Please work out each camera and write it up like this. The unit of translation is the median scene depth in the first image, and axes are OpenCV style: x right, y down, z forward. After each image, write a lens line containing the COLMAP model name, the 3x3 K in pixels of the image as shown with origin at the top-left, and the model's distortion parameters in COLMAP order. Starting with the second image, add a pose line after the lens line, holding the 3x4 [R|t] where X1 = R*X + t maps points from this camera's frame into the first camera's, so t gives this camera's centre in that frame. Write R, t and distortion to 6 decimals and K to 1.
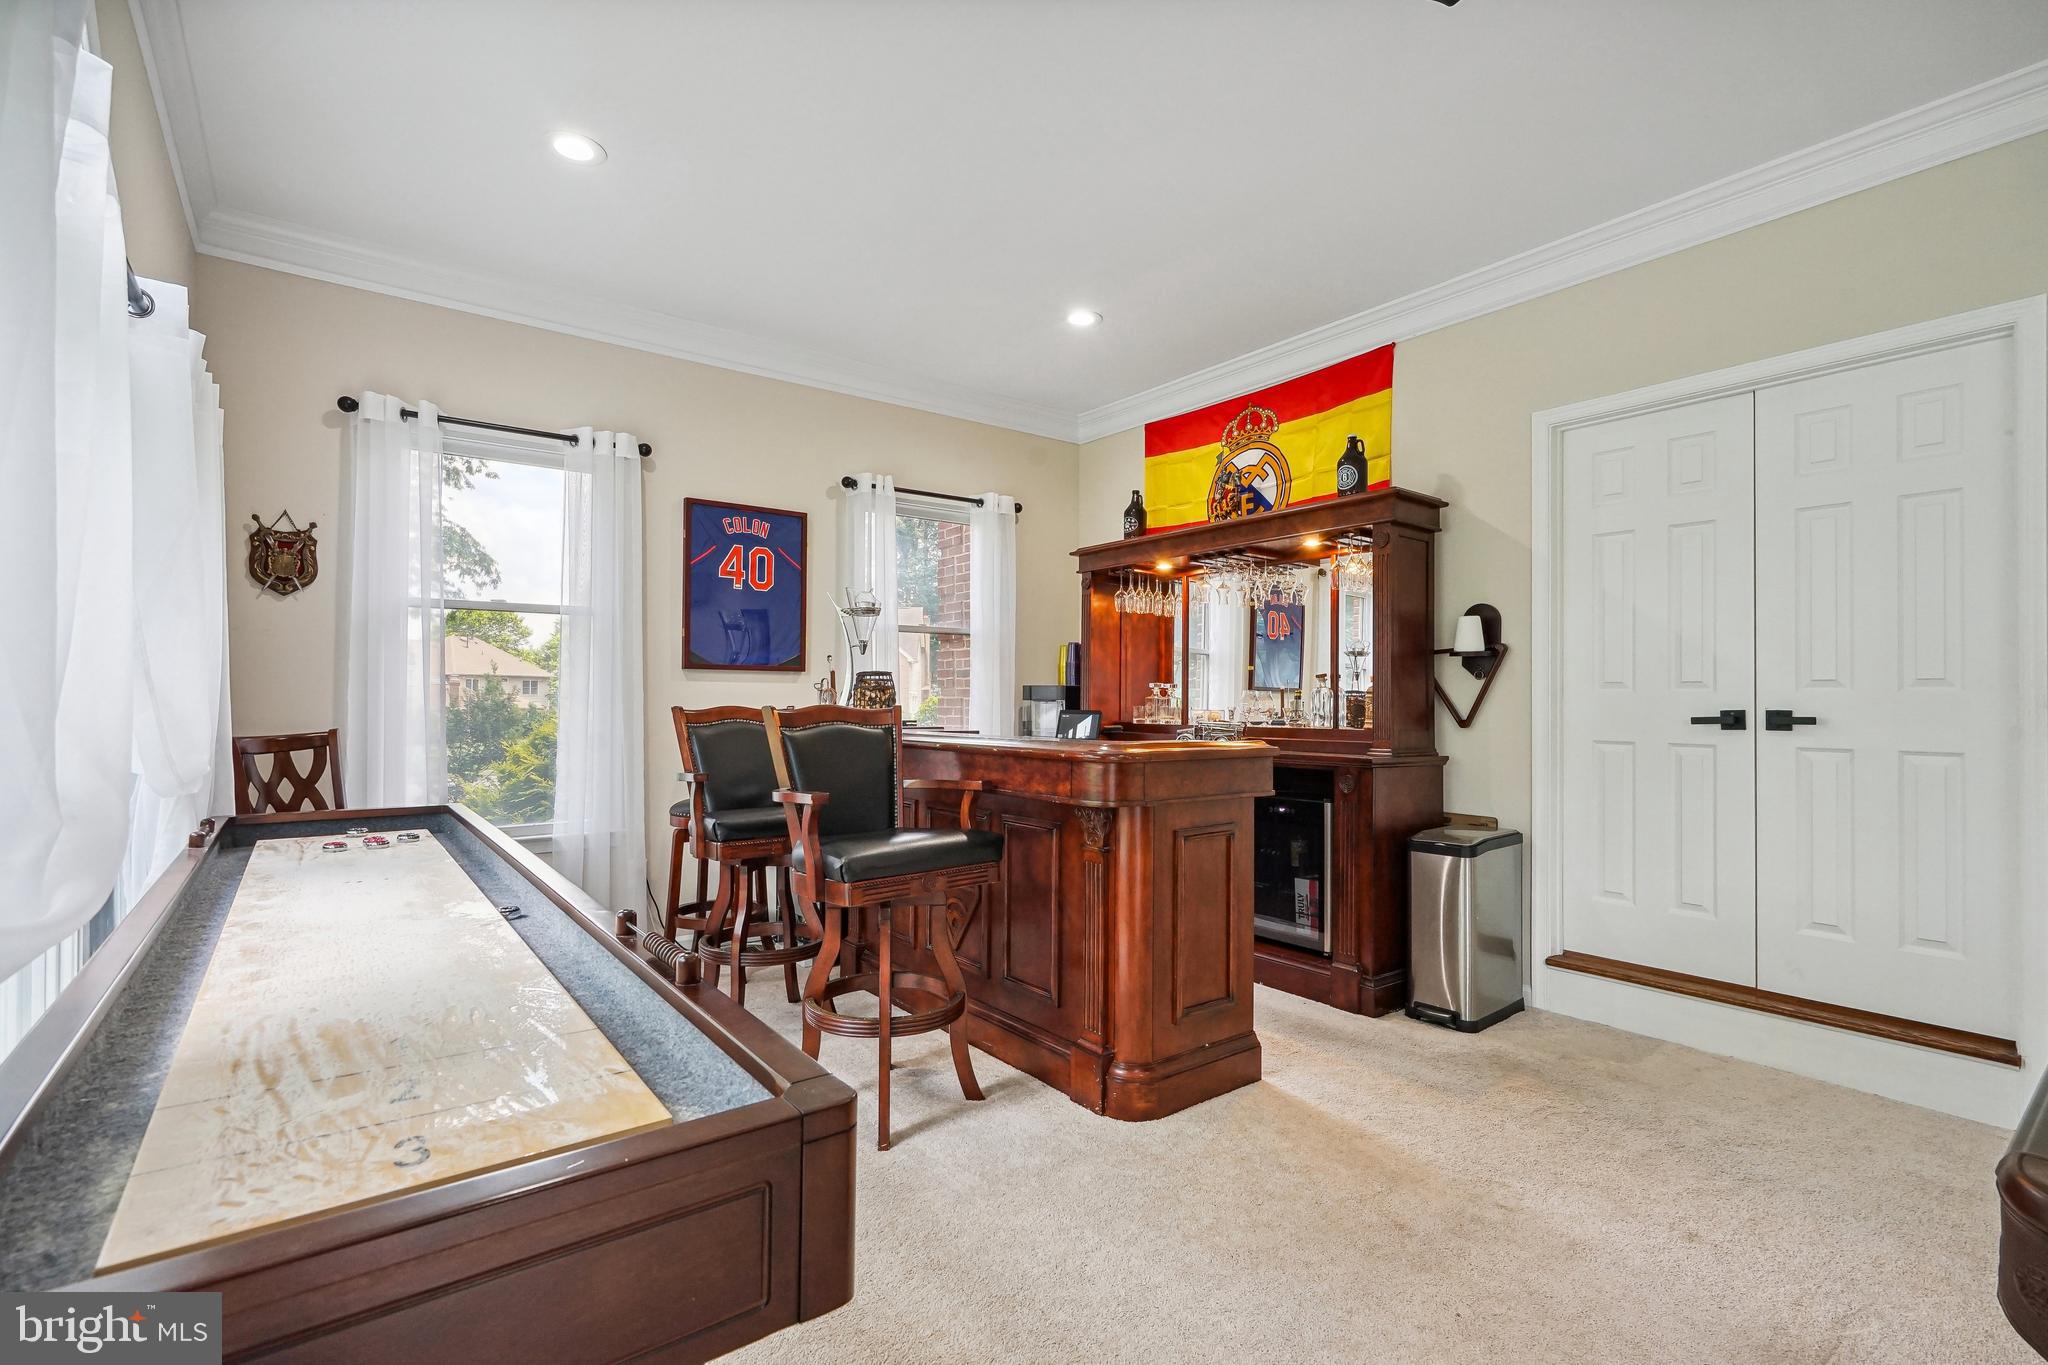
lens RADIAL K [[920.9, 0, 1020.1], [0, 920.9, 686.5], [0, 0, 1]] dist [-0.005824, 0.003319]
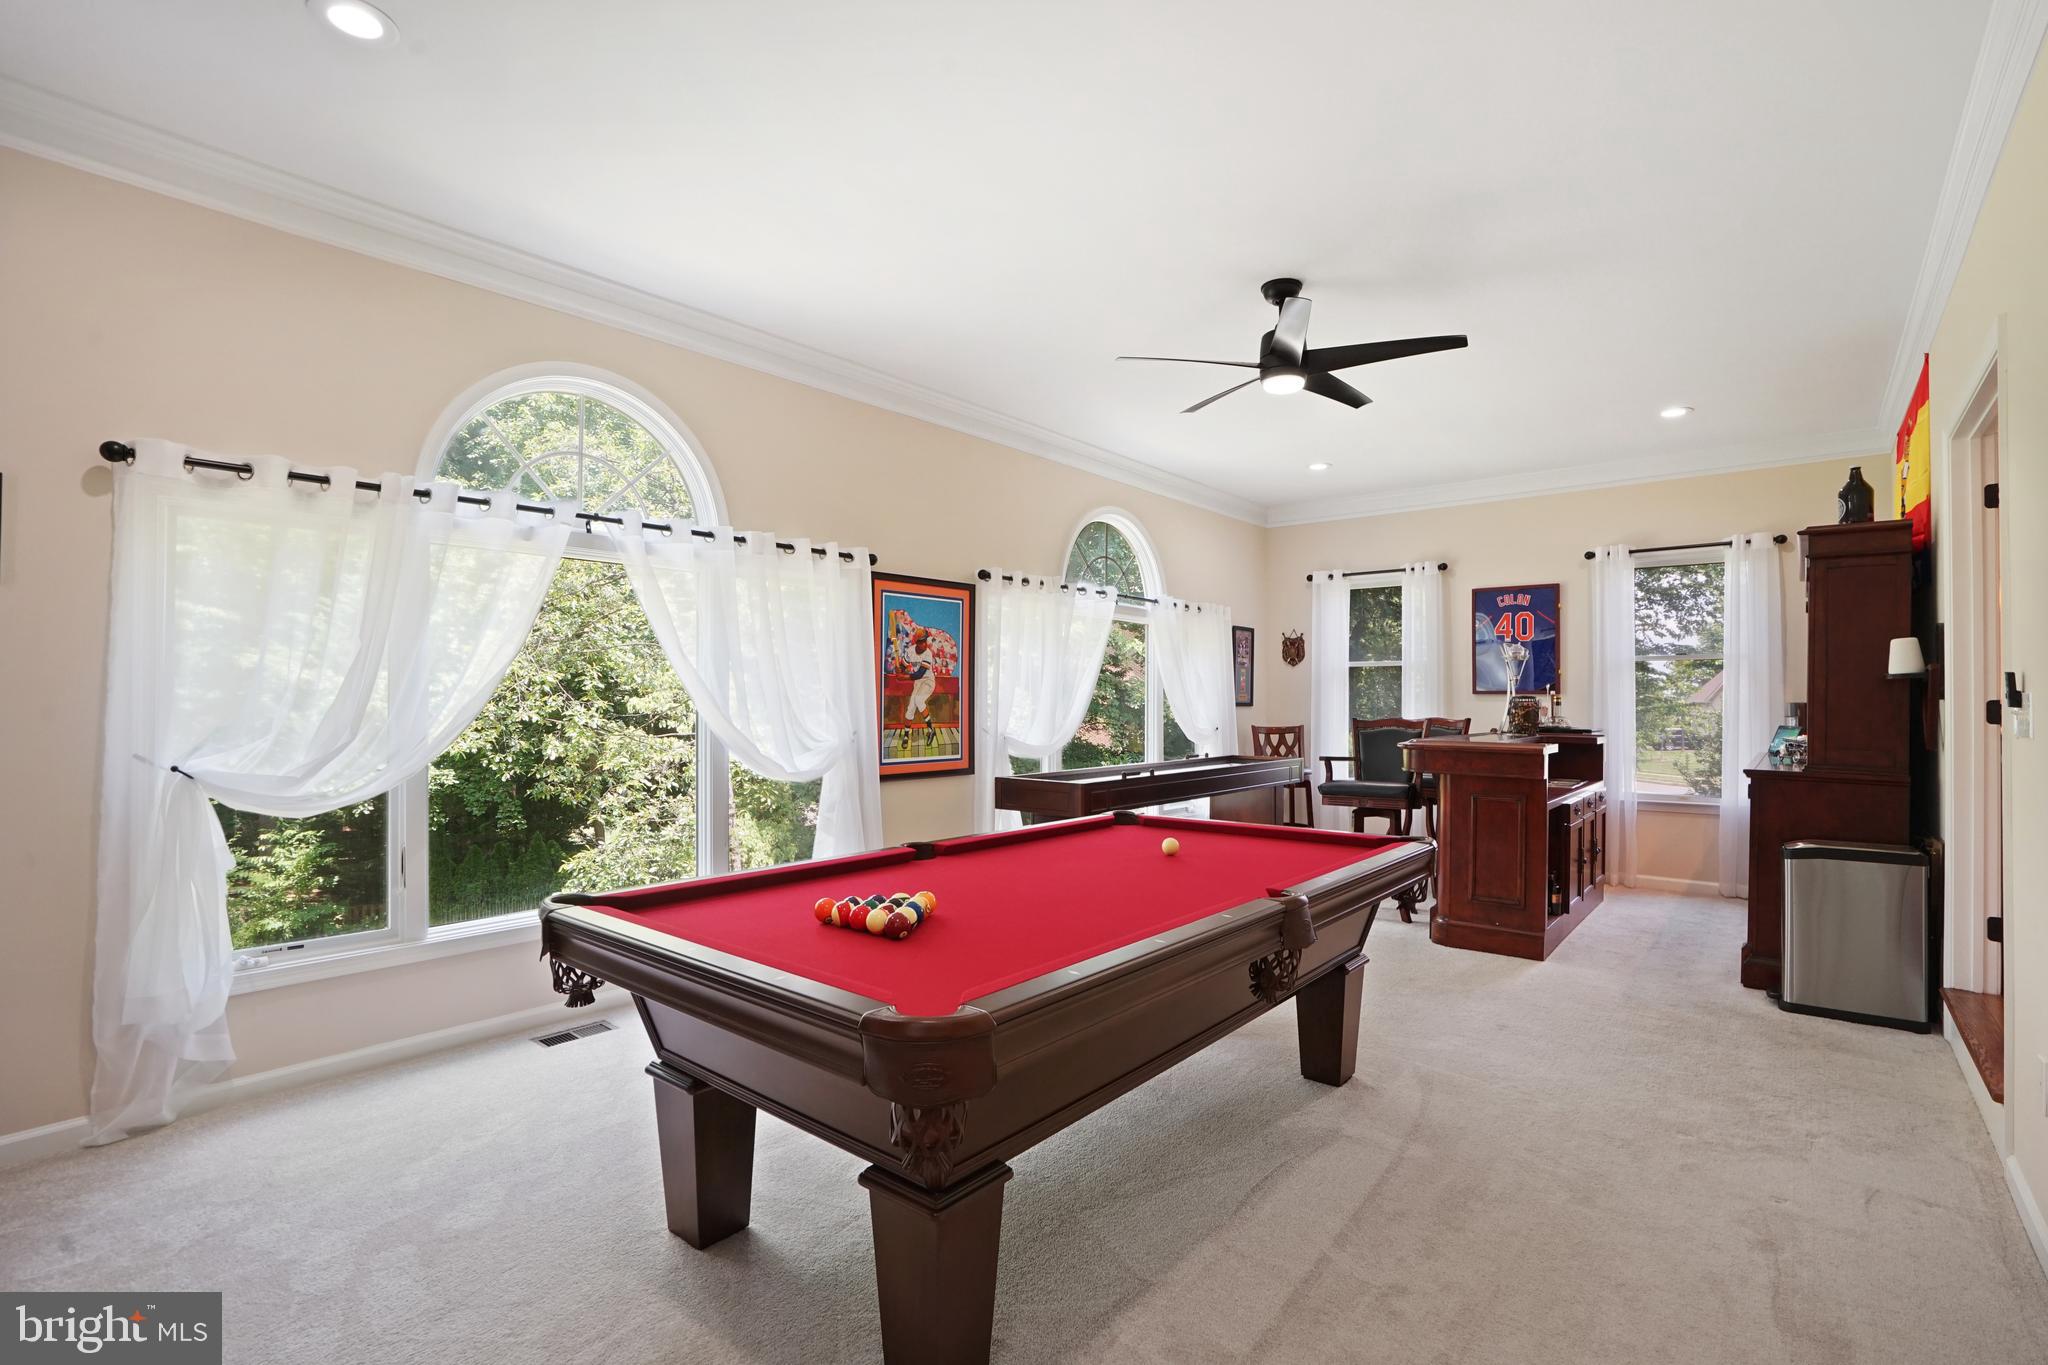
lens RADIAL K [[920.9, 0, 1023.4], [0, 920.9, 704.5], [0, 0, 1]] dist [-0.005824, 0.003319]
pose [[0.216533, 0.000920, -0.976275, 1.103893], [0.006847, 0.999974, 0.002461, -0.011534], [0.976251, -0.007218, 0.216521, -0.131761]]
